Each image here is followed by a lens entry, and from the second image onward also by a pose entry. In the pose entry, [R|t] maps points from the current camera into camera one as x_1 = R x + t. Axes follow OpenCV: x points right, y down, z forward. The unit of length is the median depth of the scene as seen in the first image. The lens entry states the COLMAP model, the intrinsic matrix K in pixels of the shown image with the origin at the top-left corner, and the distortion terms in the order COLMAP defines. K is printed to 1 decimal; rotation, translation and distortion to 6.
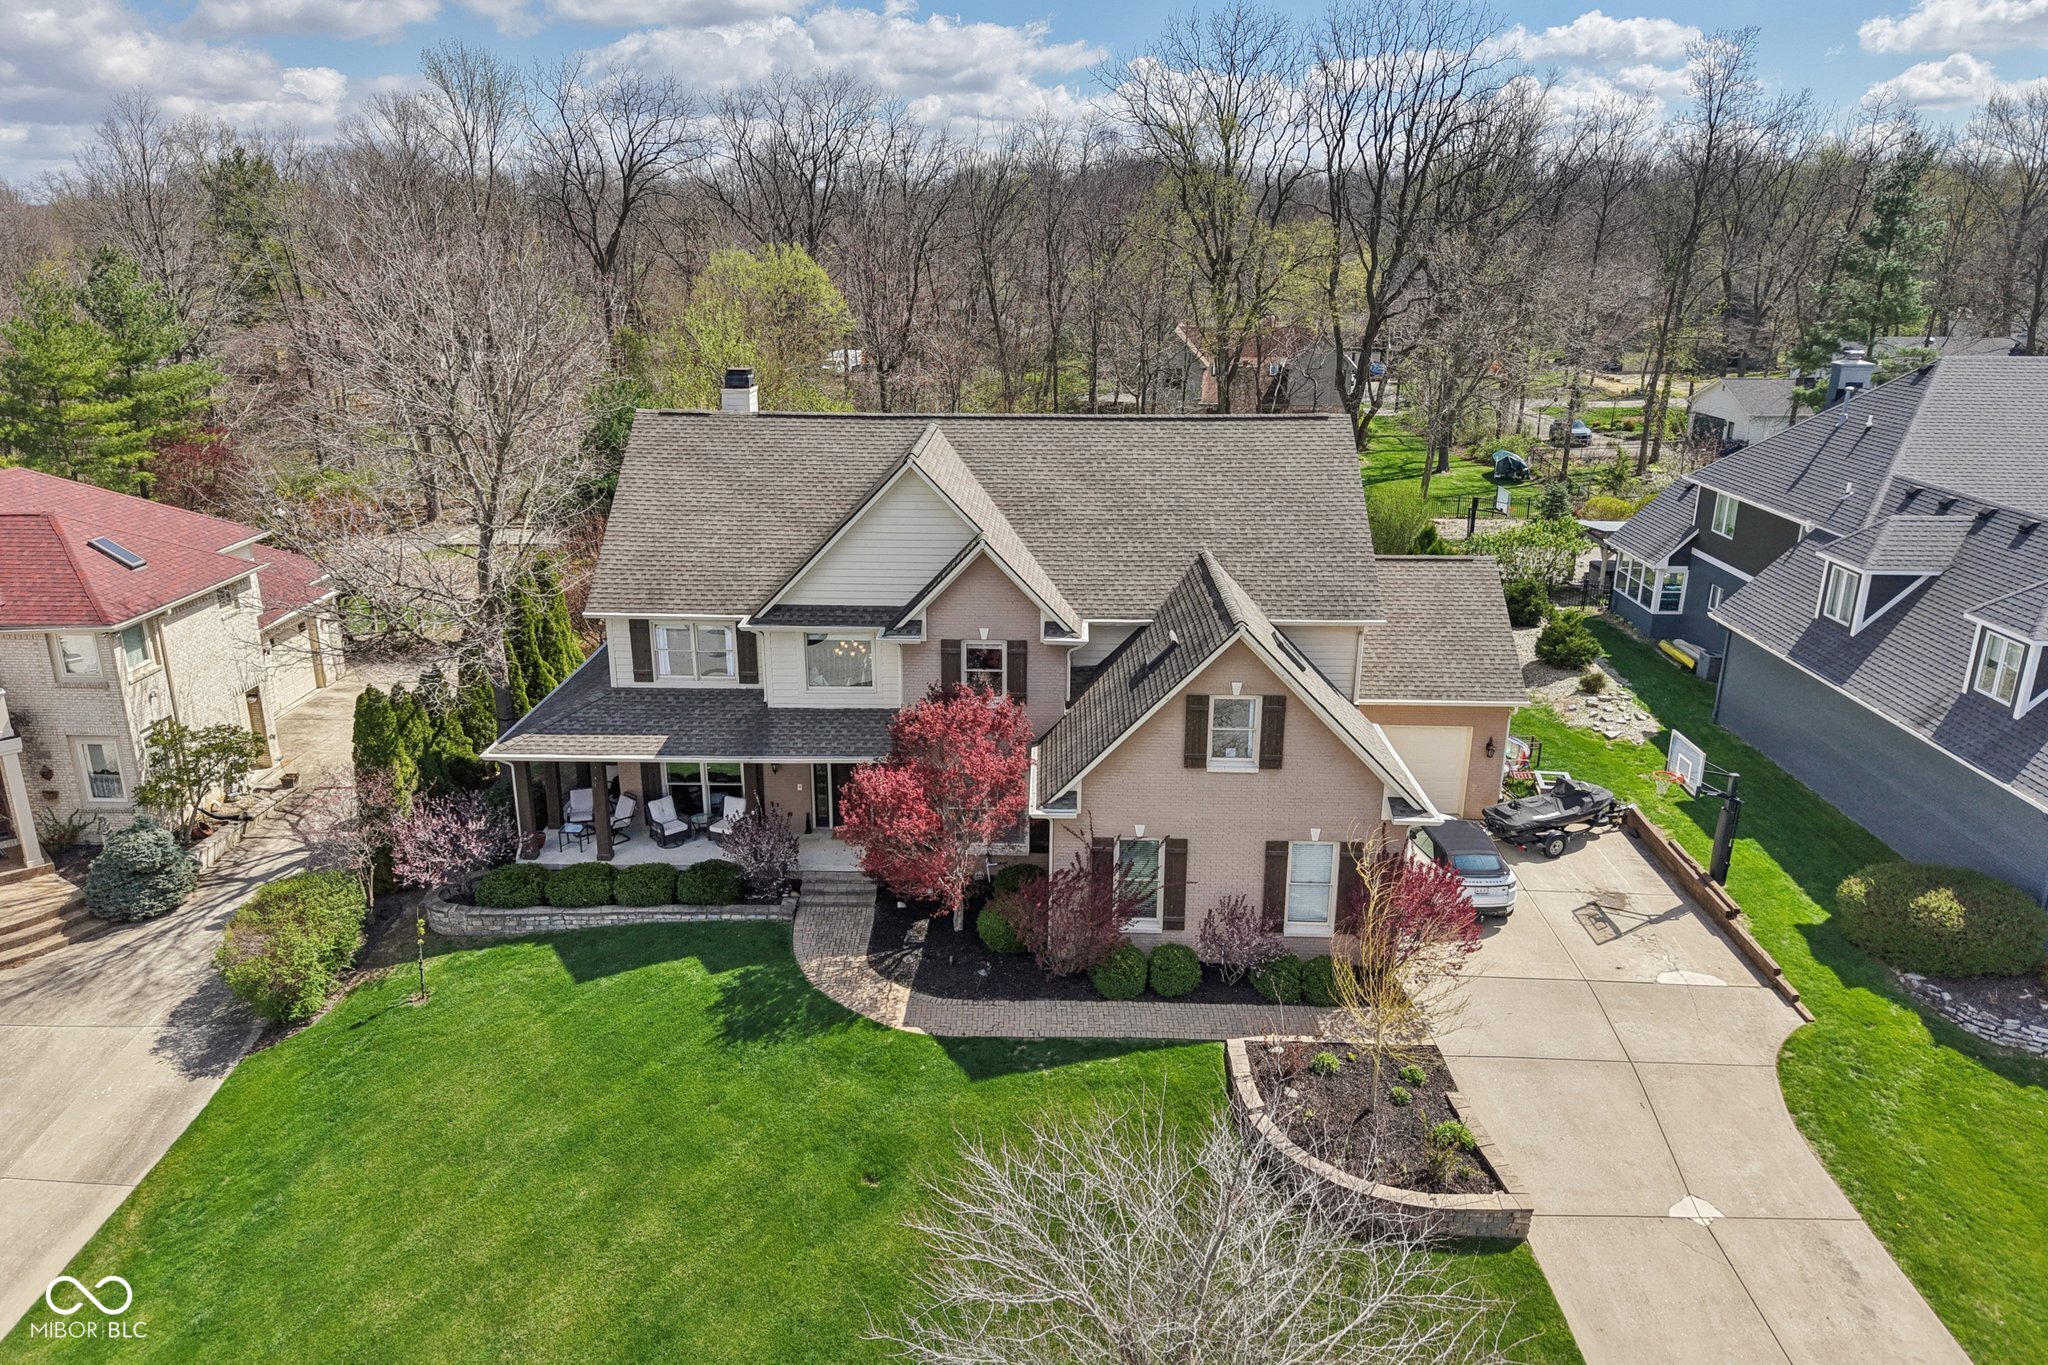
lens RADIAL K [[1390.9, 0, 1024.0], [0, 1390.9, 682.5], [0, 0, 1]] dist [0.009578, -0.005124]
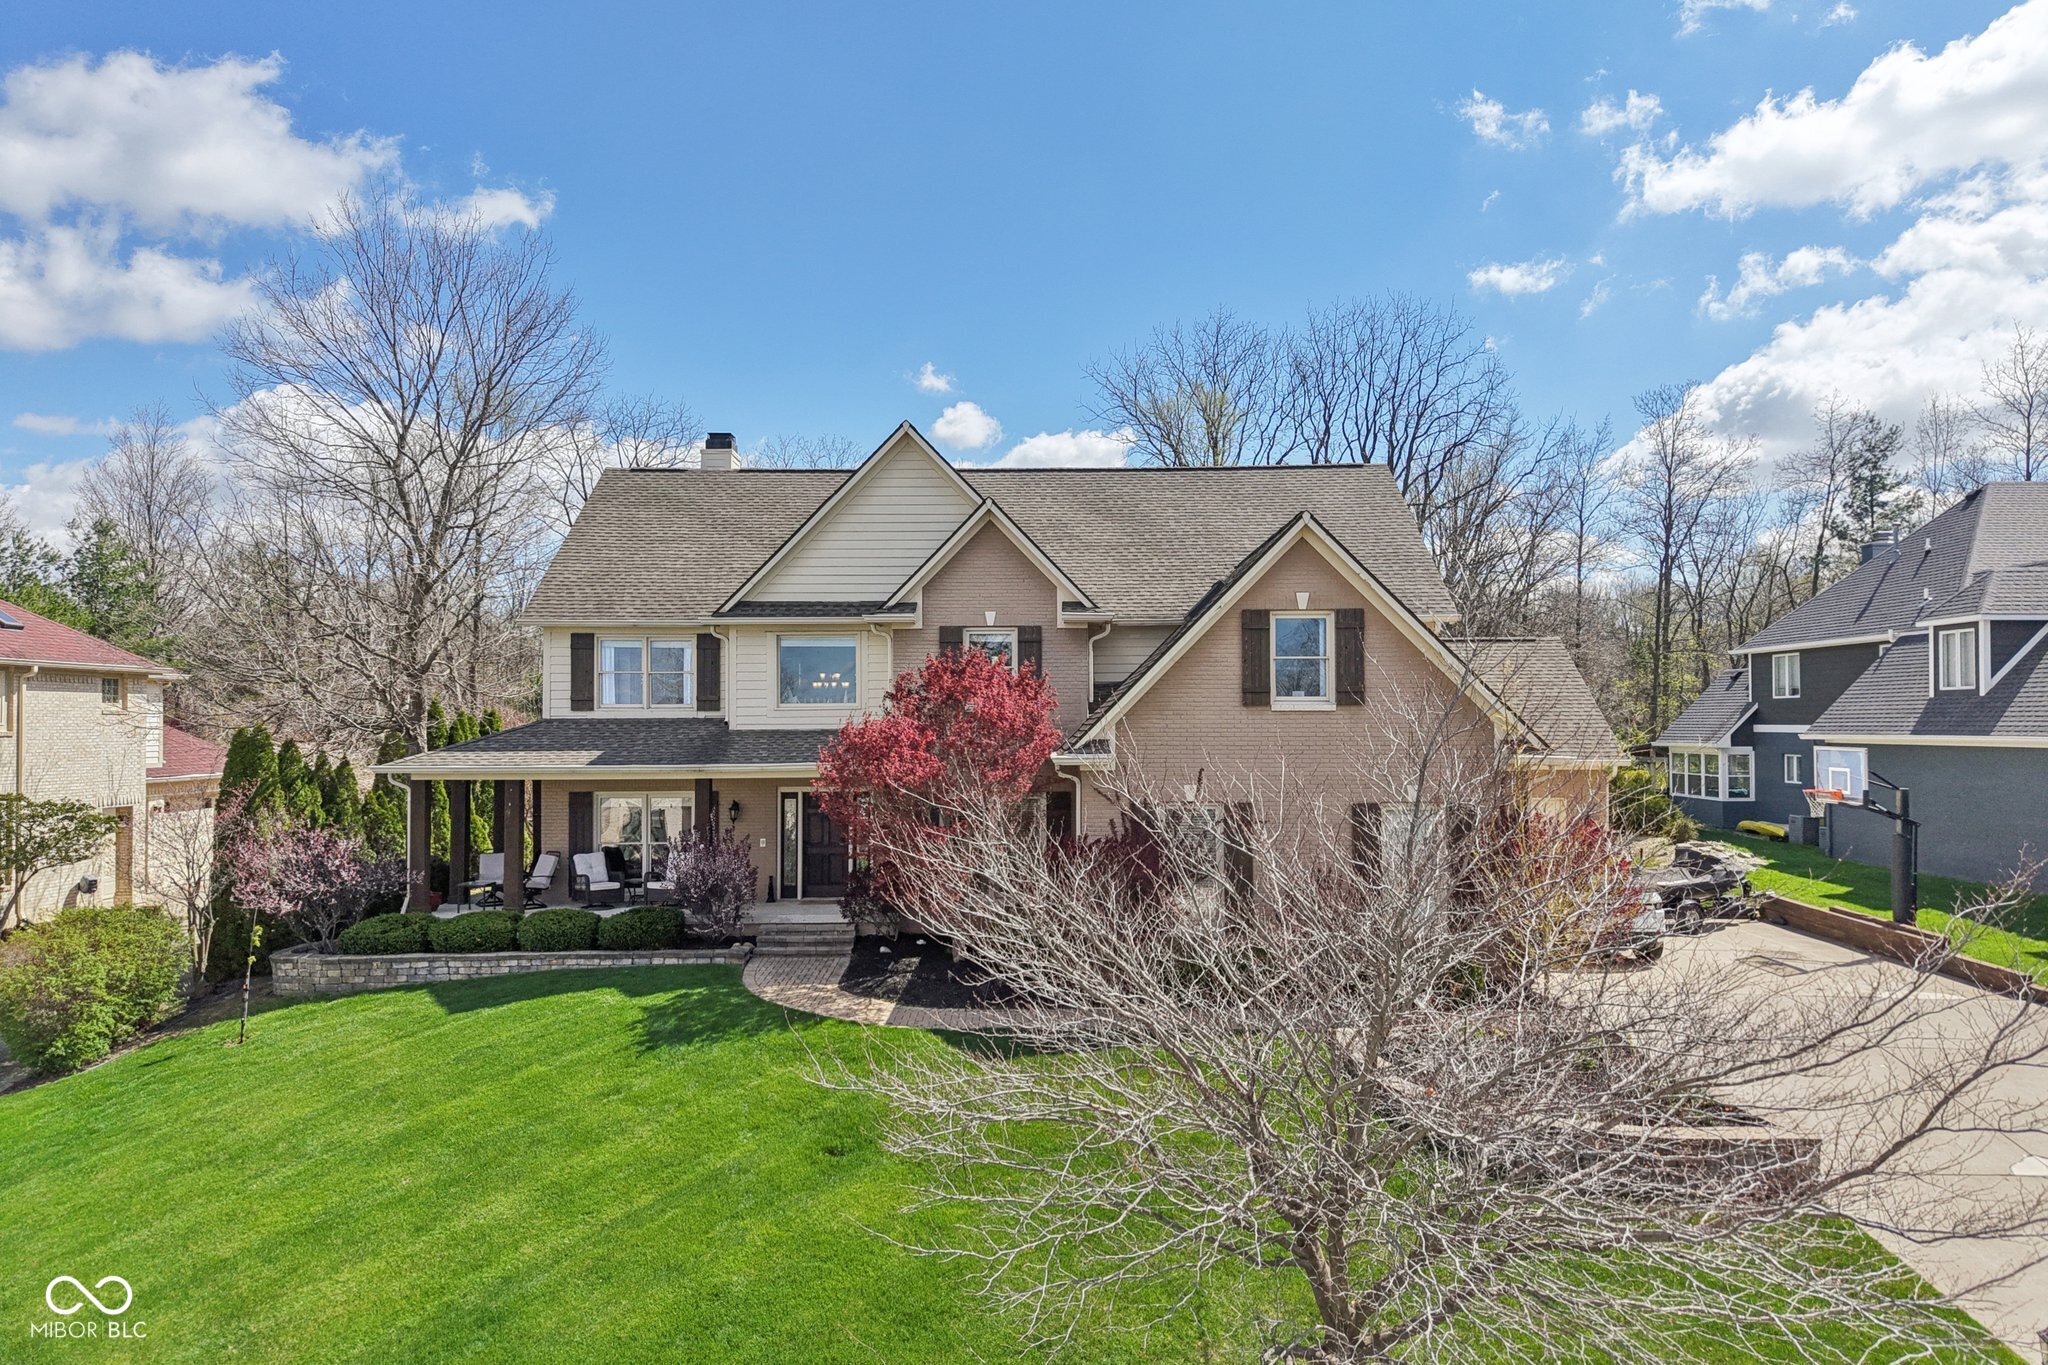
lens RADIAL K [[1383.0, 0, 1032.8], [0, 1383.0, 688.8], [0, 0, 1]] dist [0.000050, 0.003434]
pose [[0.999835, -0.008182, 0.016241, -0.016924], [0.013034, 0.945220, -0.326173, 0.278690], [-0.012683, 0.326330, 0.945171, 0.220314]]
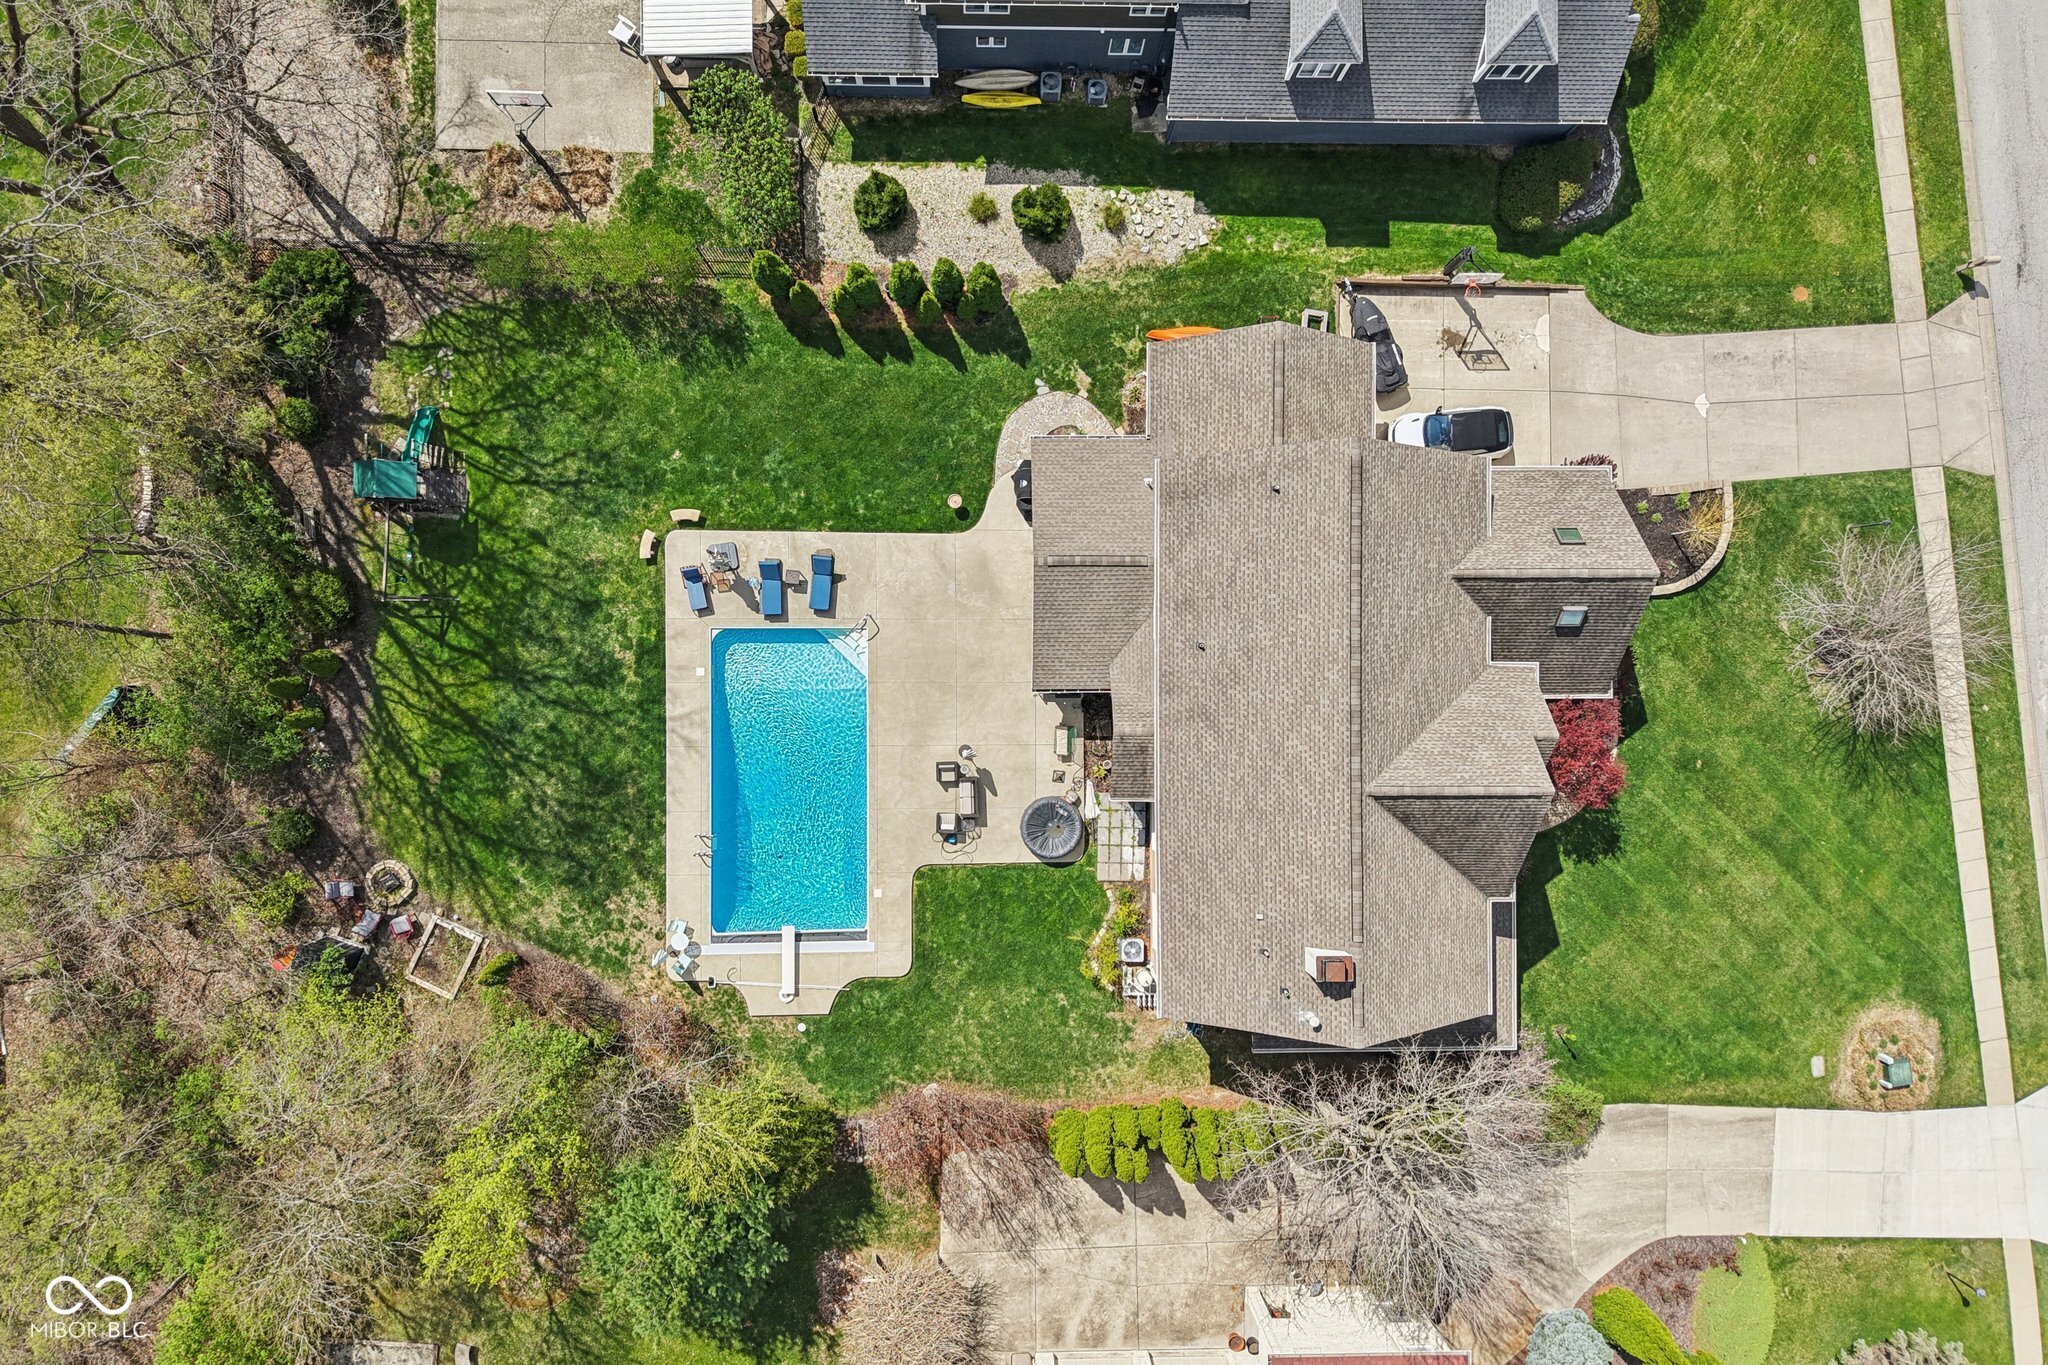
lens RADIAL K [[1390.9, 0, 1024.0], [0, 1390.9, 682.5], [0, 0, 1]] dist [0.009578, -0.005124]
pose [[-0.023451, -0.999715, 0.004354, 0.026975], [0.275816, -0.002284, 0.961208, -1.611798], [-0.960924, 0.023742, 0.275791, 1.092624]]
